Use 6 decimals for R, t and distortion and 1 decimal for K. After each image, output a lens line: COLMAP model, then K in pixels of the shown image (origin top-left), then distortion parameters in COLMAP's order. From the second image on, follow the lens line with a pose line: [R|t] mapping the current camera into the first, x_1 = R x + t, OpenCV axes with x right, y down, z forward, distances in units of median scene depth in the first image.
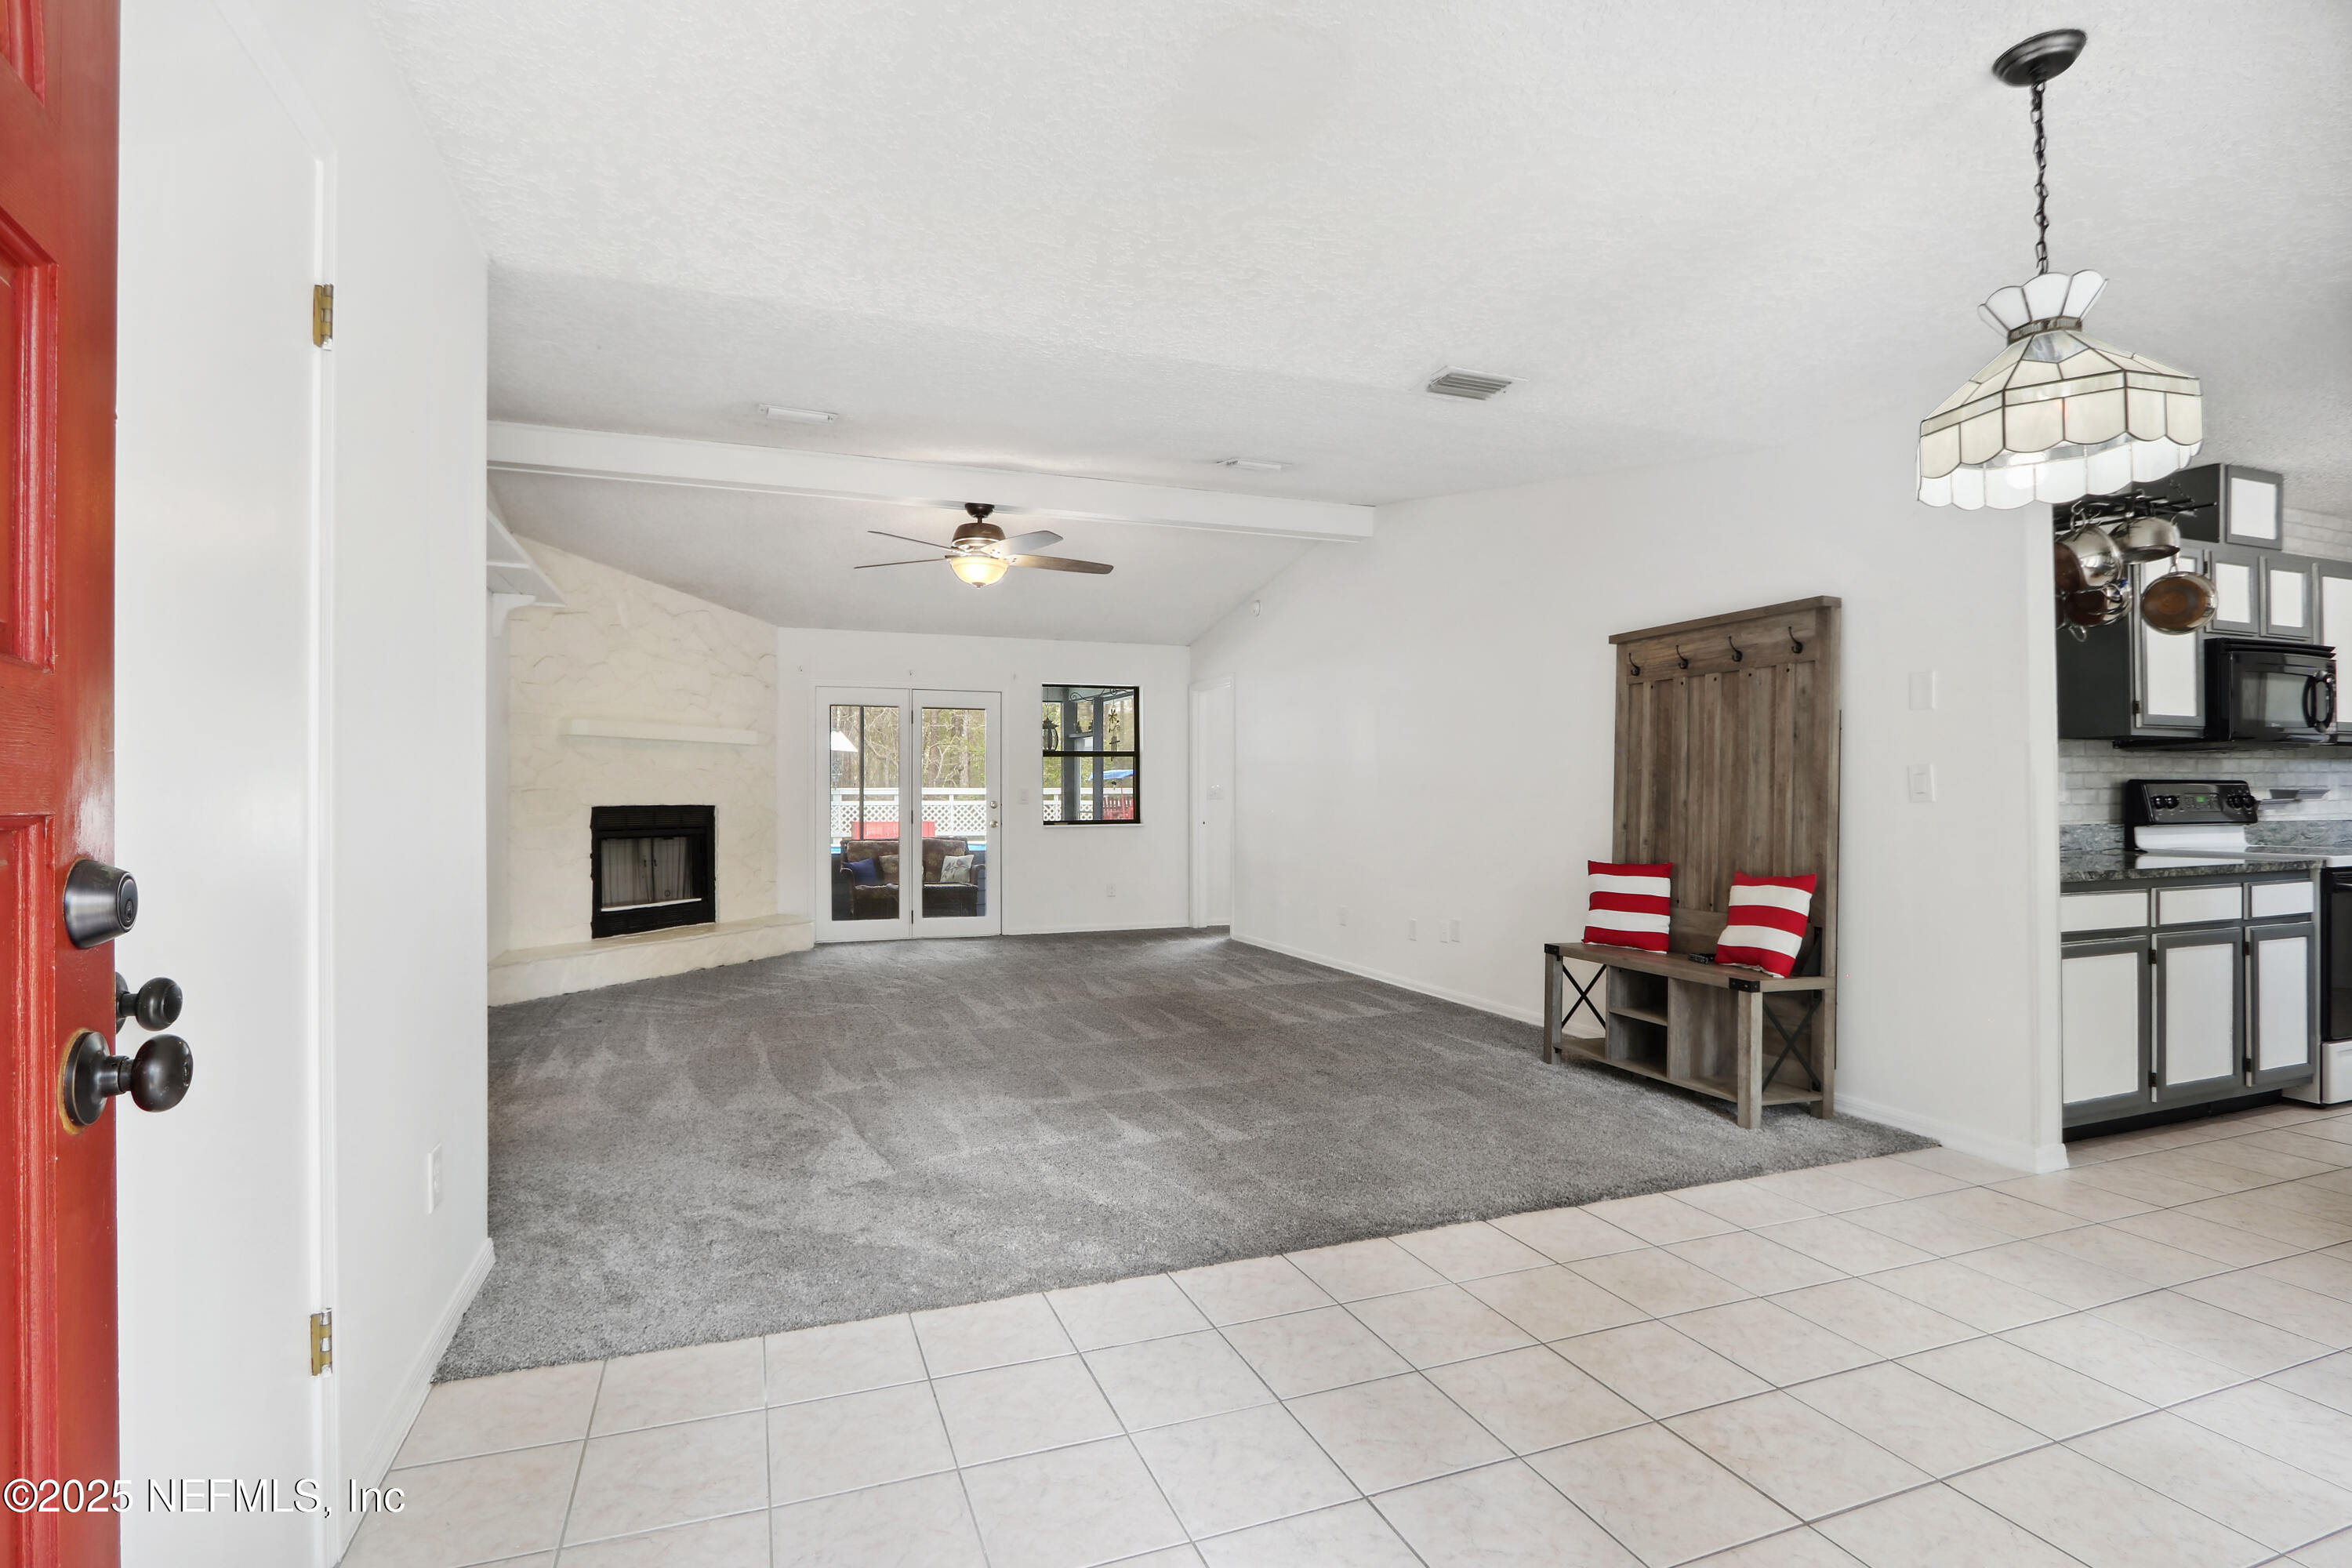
lens RADIAL K [[1116.5, 0, 1173.6], [0, 1116.5, 797.4], [0, 0, 1]] dist [-0.015820, 0.002699]
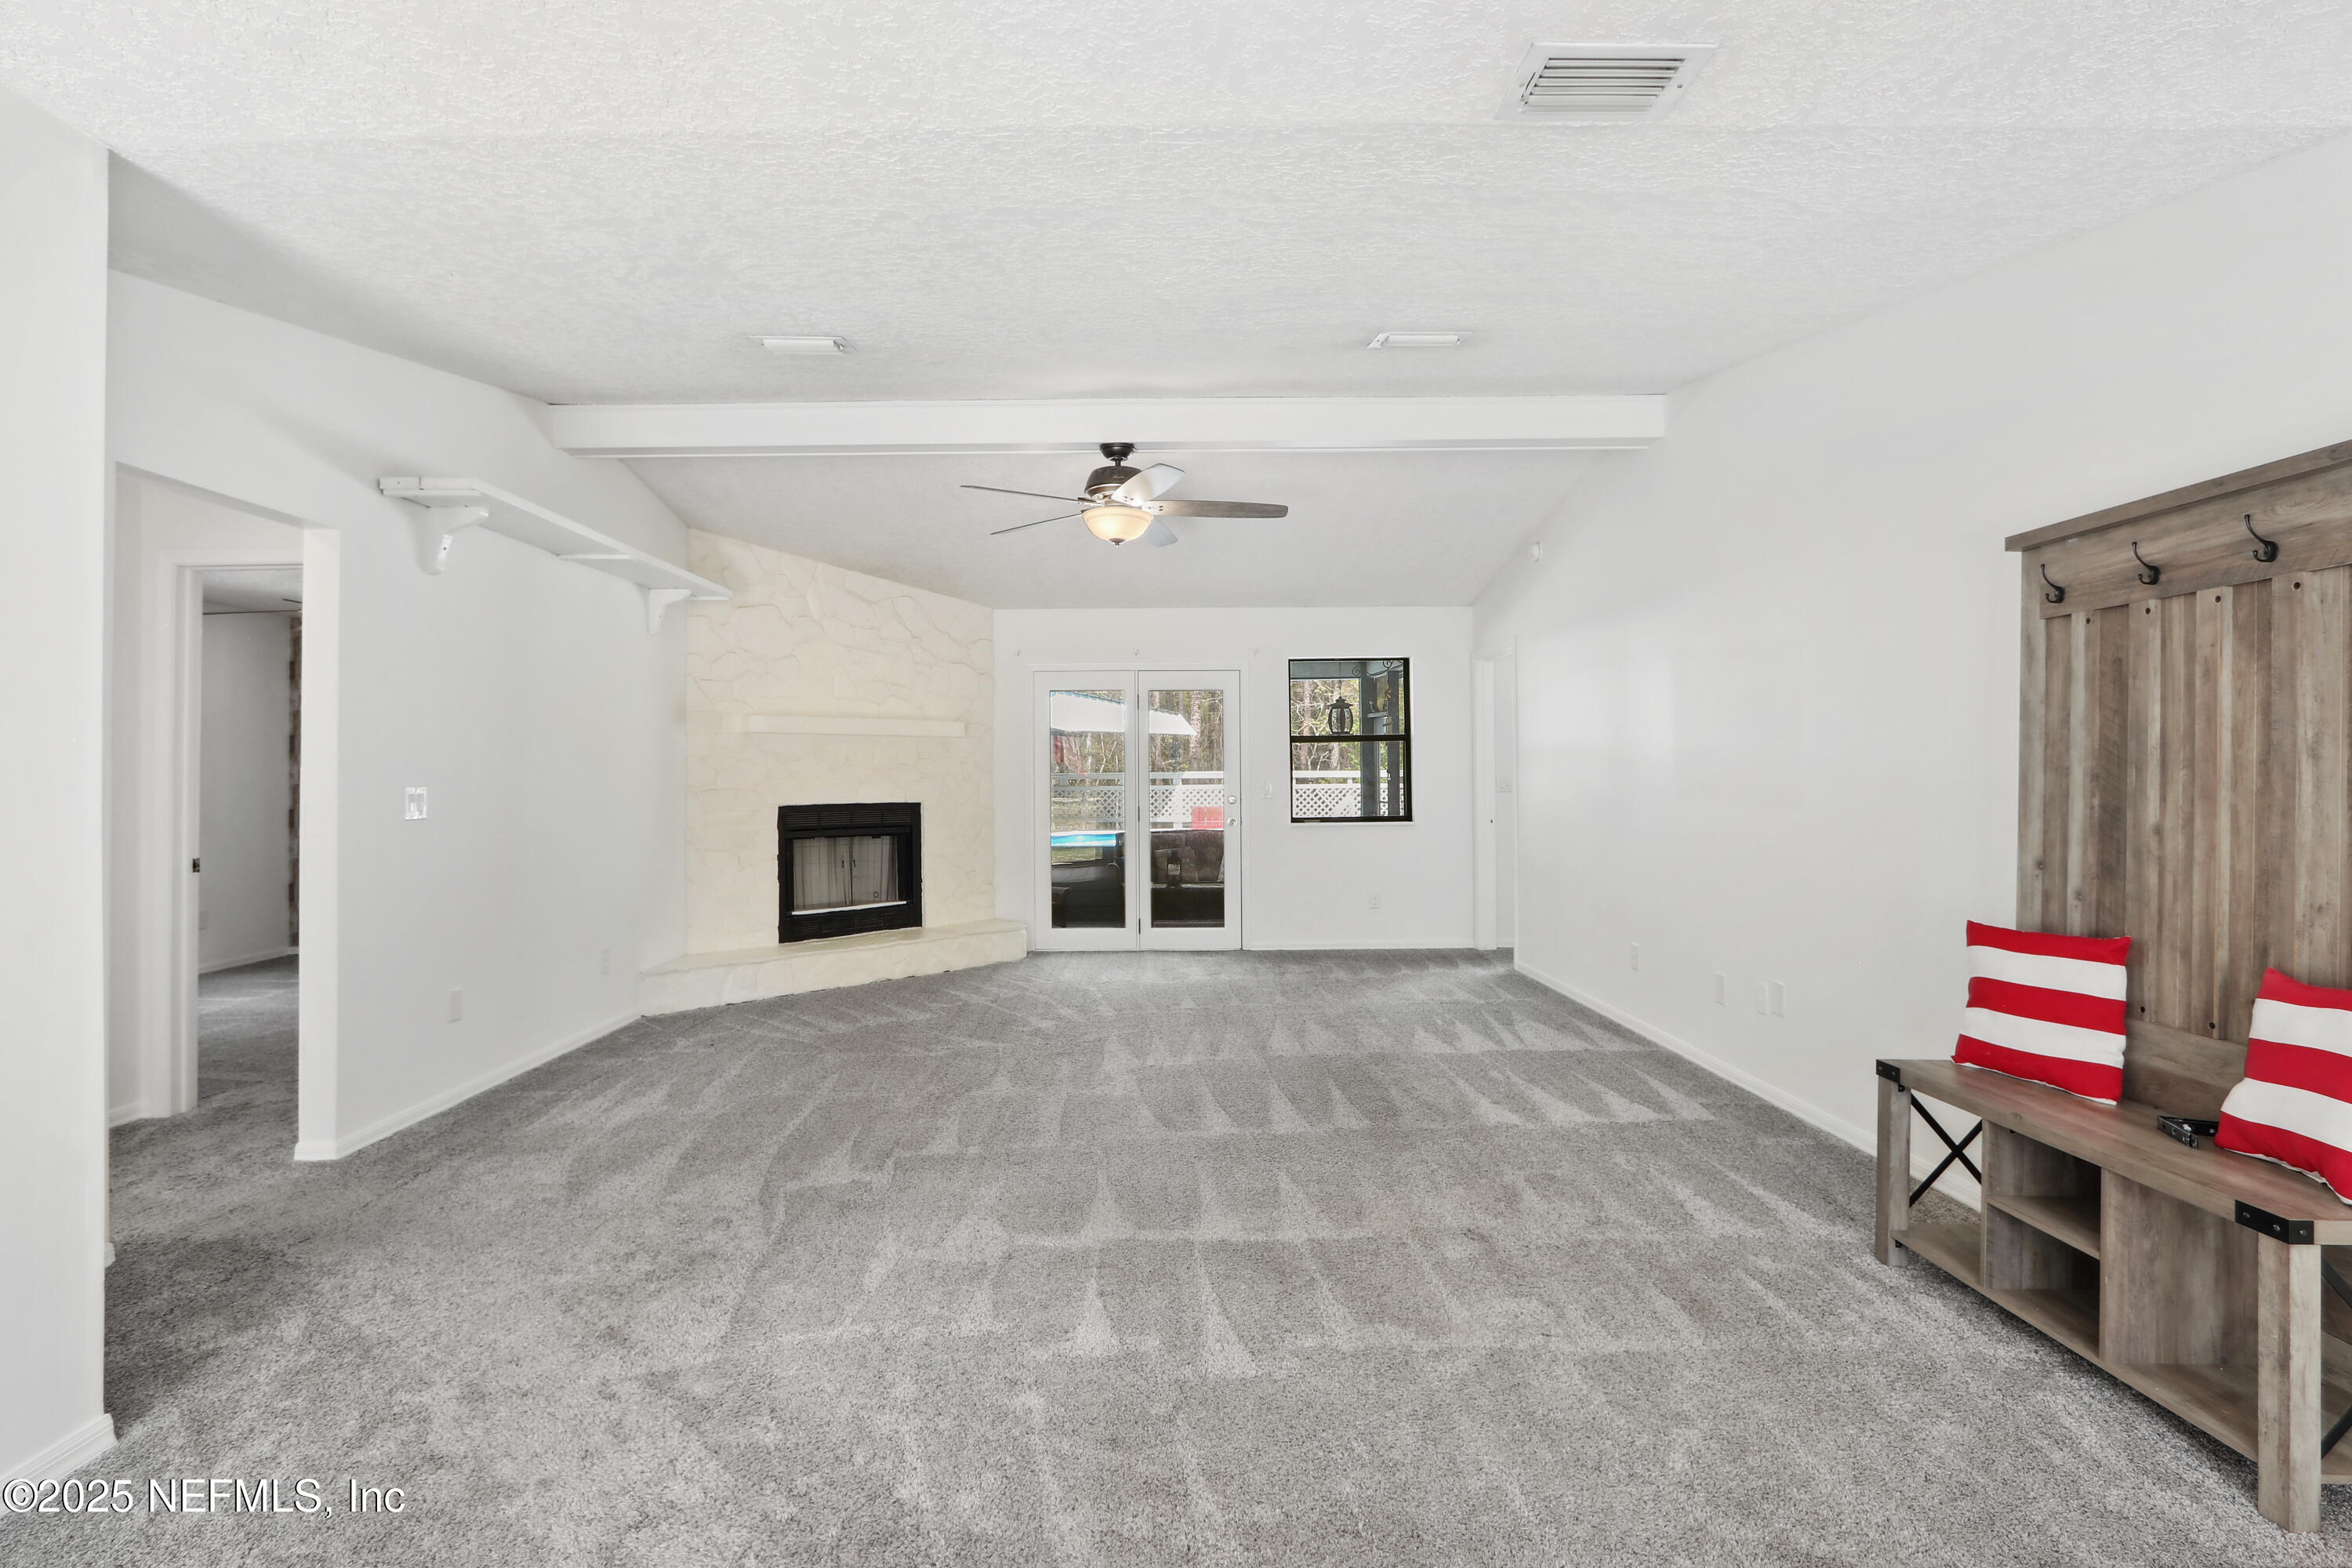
lens RADIAL K [[1116.5, 0, 1169.4], [0, 1116.5, 767.3], [0, 0, 1]] dist [-0.015820, 0.002699]
pose [[0.934754, -0.006834, -0.355231, 0.191051], [0.004185, 0.999957, -0.008225, -0.022155], [0.355272, 0.006202, 0.934742, 0.308787]]
